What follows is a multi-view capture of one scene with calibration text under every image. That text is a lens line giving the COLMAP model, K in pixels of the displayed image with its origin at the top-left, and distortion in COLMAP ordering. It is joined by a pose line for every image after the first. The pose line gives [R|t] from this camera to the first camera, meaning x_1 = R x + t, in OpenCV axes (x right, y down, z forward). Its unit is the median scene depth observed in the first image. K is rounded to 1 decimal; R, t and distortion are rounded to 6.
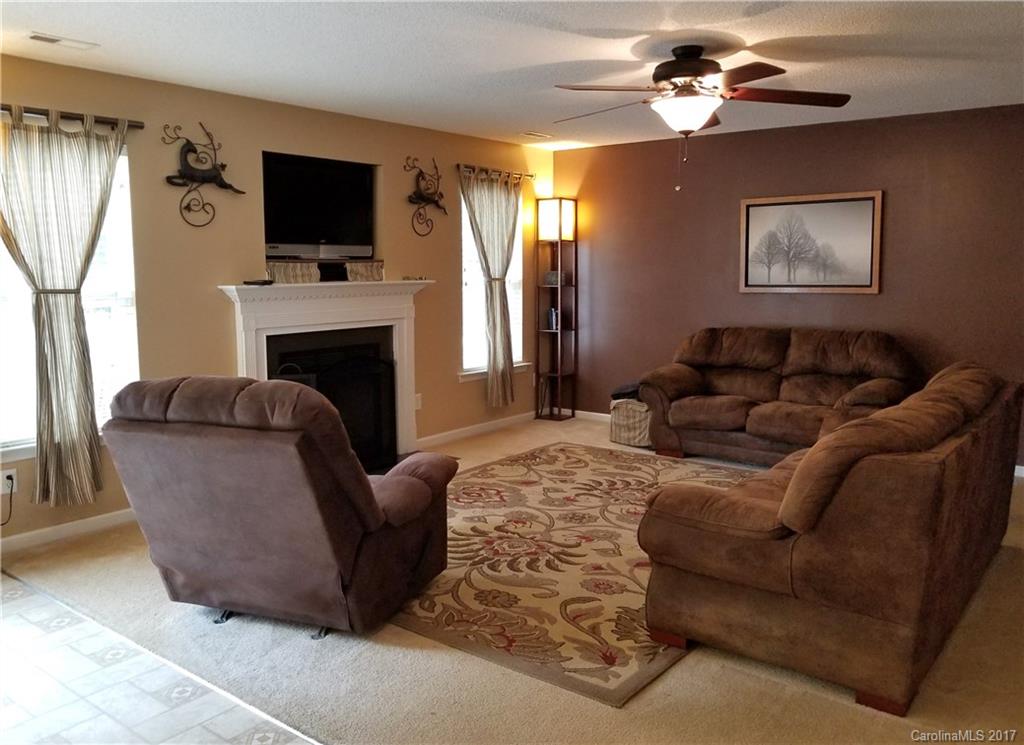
lens RADIAL K [[847.5, 0, 510.8], [0, 847.5, 375.1], [0, 0, 1]] dist [0.013163, 0.002141]
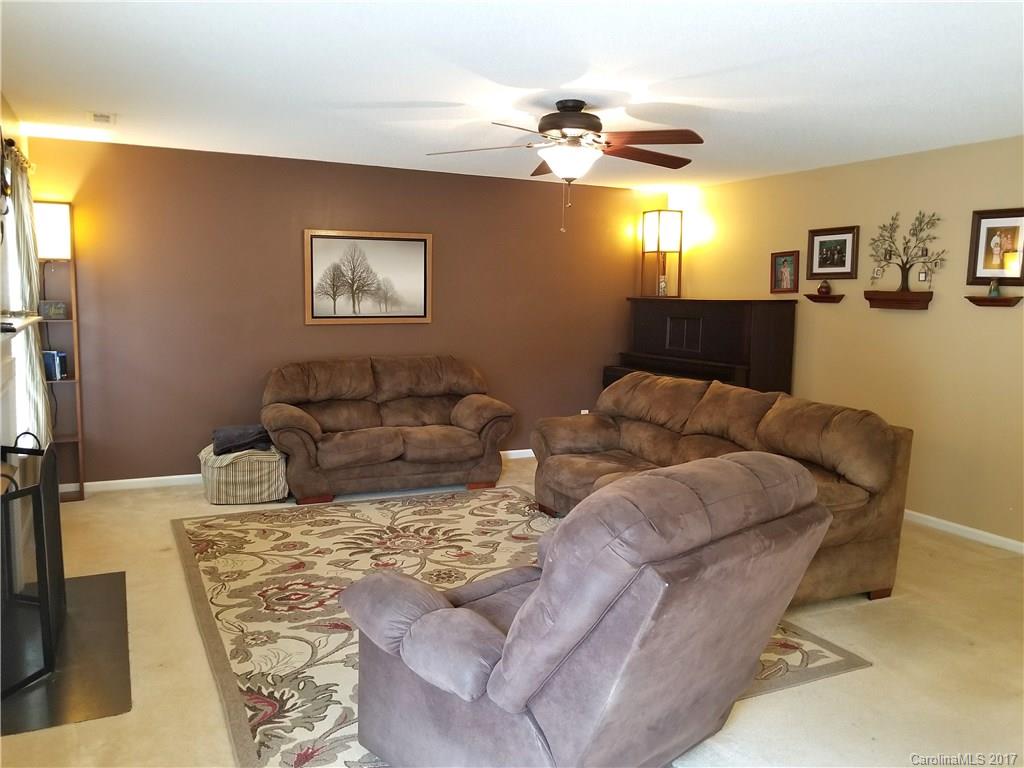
lens RADIAL K [[815.3, 0, 510.8], [0, 815.3, 376.8], [0, 0, 1]] dist [0.011173, -0.003025]
pose [[0.435742, -0.080424, 0.896471, -0.498639], [0.098844, 0.994252, 0.041152, -0.055669], [-0.894628, 0.070679, 0.441187, 0.402128]]
